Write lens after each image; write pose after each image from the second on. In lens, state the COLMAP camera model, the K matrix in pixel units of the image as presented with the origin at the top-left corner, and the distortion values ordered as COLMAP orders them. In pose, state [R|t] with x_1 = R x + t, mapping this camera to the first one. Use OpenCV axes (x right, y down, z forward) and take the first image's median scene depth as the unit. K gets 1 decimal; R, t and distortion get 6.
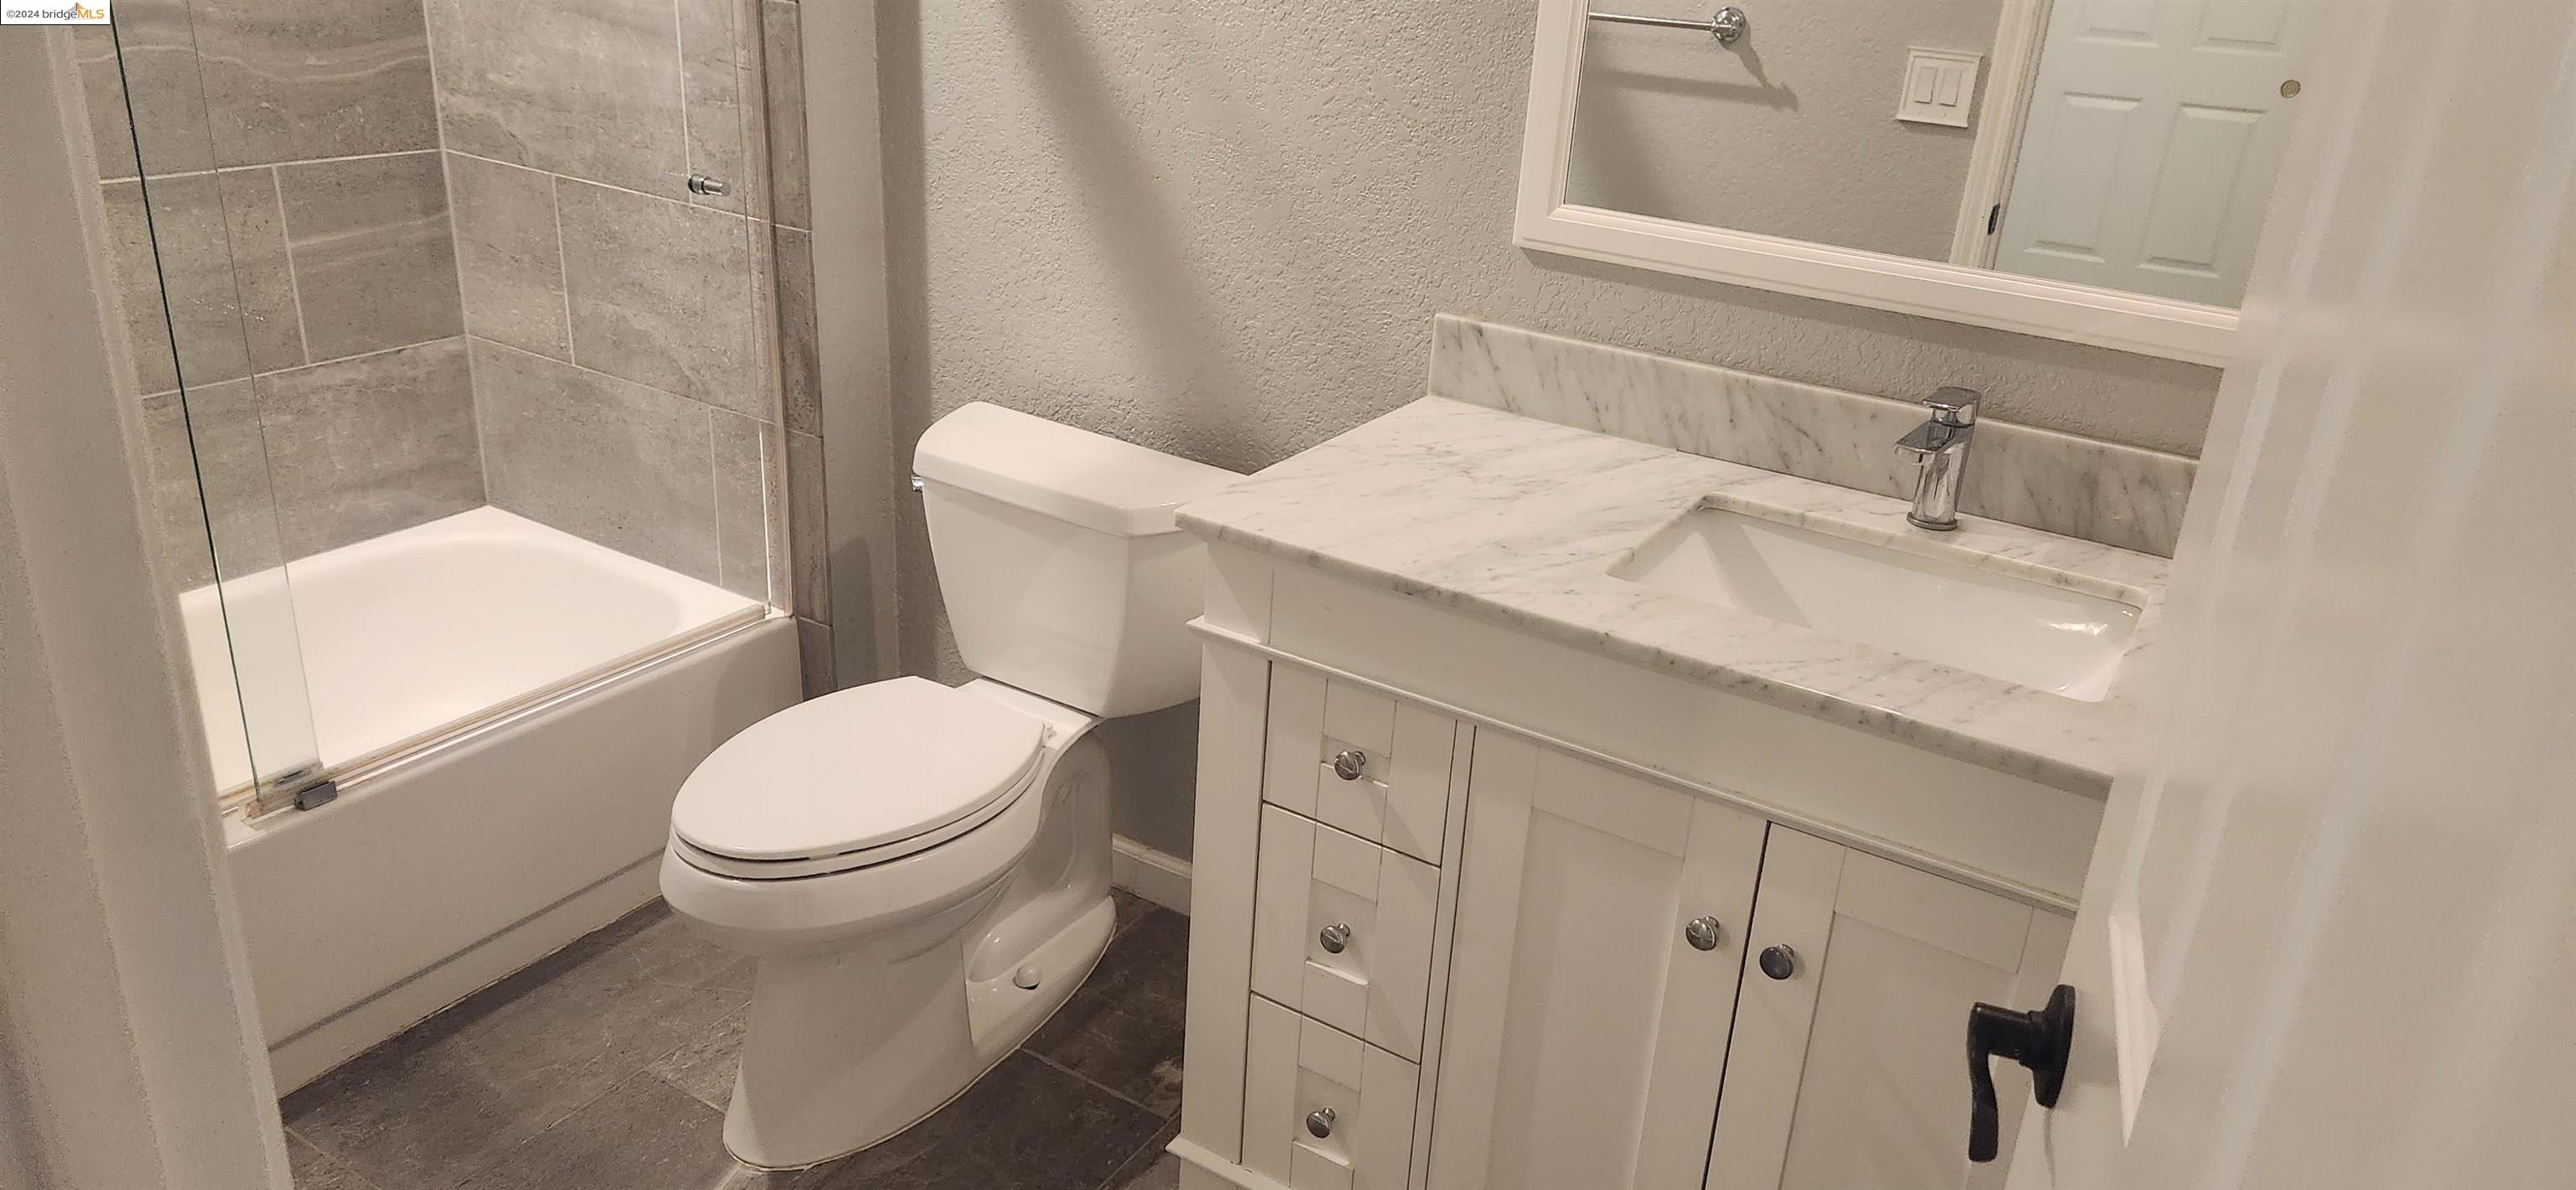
lens RADIAL K [[1744.4, 0, 1298.5], [0, 1744.4, 595.0], [0, 0, 1]] dist [0.090445, -0.082238]
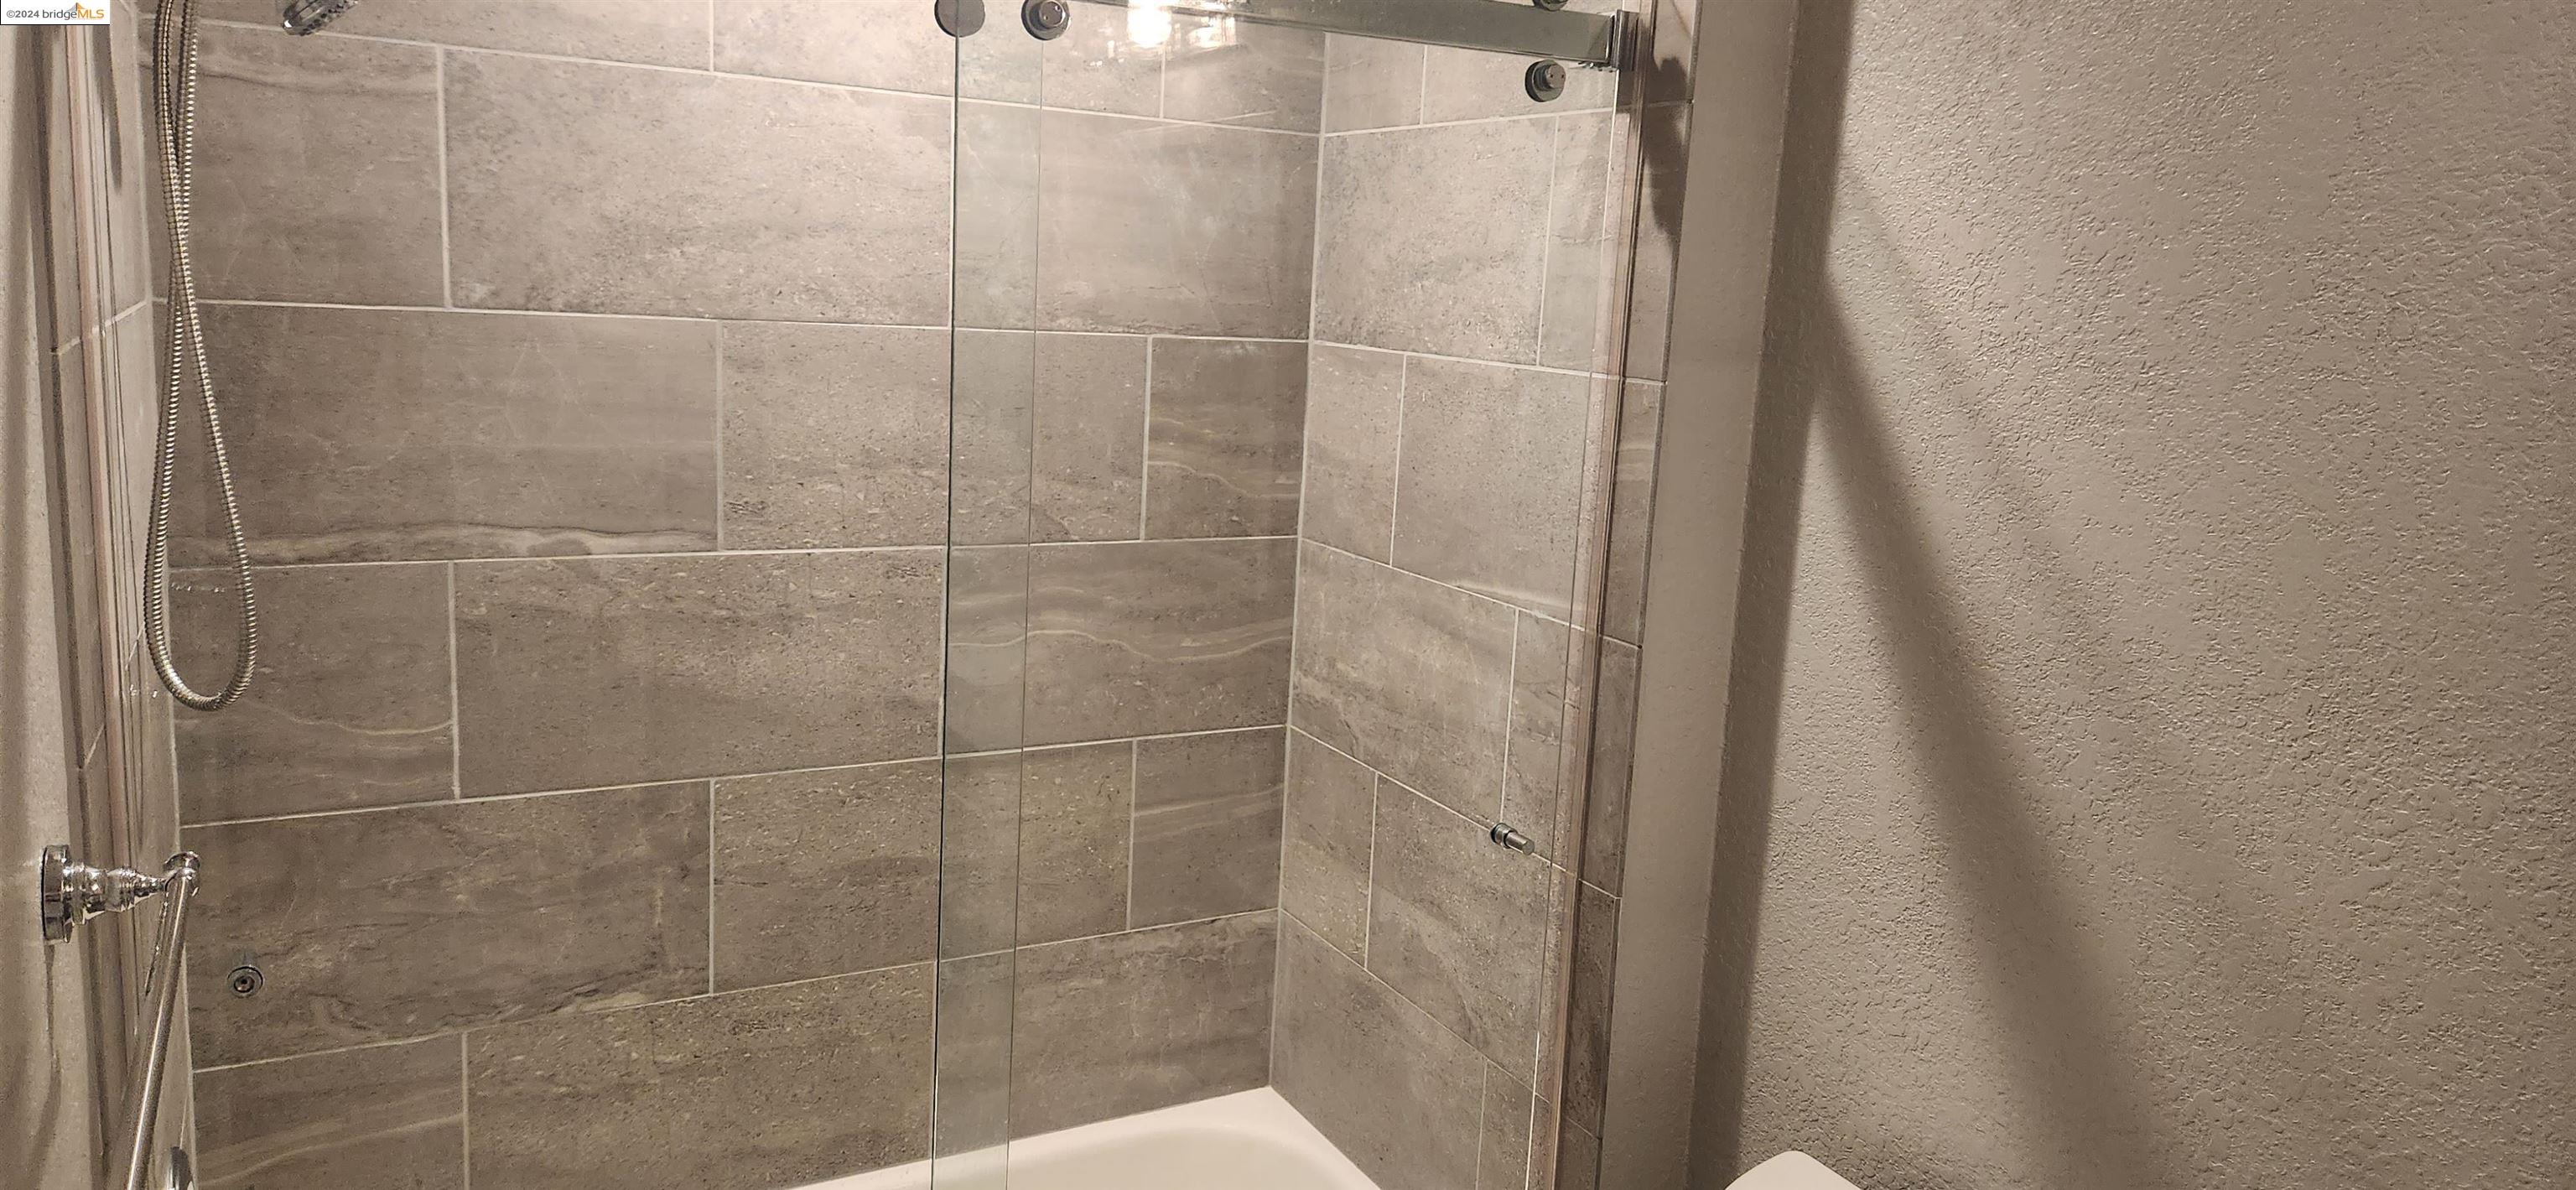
lens RADIAL K [[1744.4, 0, 1283.1], [0, 1744.4, 601.6], [0, 0, 1]] dist [0.090445, -0.082238]
pose [[0.874288, 0.068631, -0.480531, -0.022689], [-0.181614, 0.964303, -0.192709, -0.141267], [0.450152, 0.255754, 0.855543, 0.161402]]
